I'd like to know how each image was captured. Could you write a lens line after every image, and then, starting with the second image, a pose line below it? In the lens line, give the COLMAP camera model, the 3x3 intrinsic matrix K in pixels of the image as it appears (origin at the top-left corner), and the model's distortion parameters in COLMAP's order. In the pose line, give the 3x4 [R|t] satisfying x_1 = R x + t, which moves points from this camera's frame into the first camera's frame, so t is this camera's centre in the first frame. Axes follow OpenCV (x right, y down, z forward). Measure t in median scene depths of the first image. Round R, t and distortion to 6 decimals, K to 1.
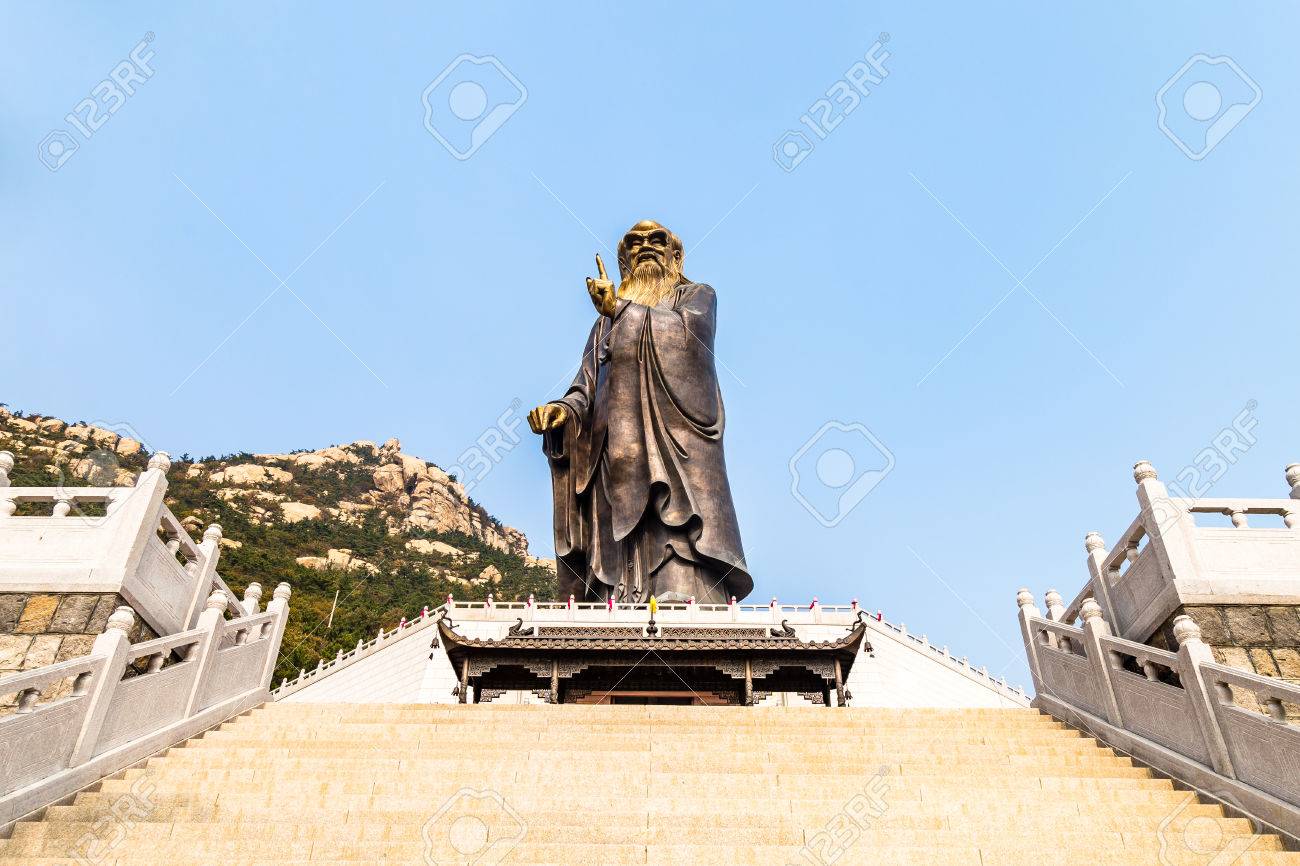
lens RADIAL K [[957.1, 0, 659.2], [0, 957.1, 384.6], [0, 0, 1]] dist [-0.003652, -0.001850]
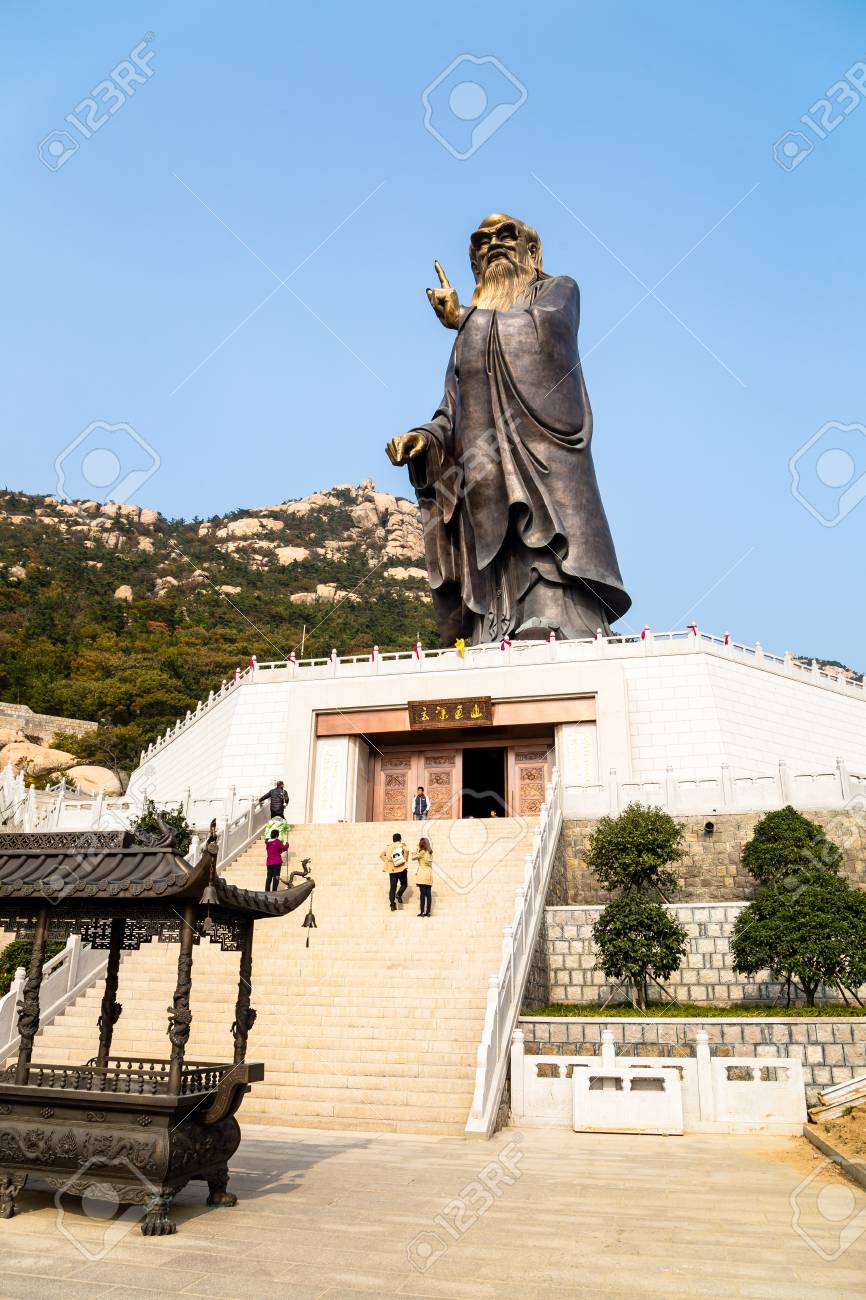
lens RADIAL K [[879.9, 0, 436.5], [0, 879.9, 653.1], [0, 0, 1]] dist [-0.097461, 0.003085]
pose [[0.972377, -0.082825, -0.218227, 0.078400], [0.138988, 0.956565, 0.256255, 0.009967], [0.187524, -0.279507, 0.941653, 0.114332]]
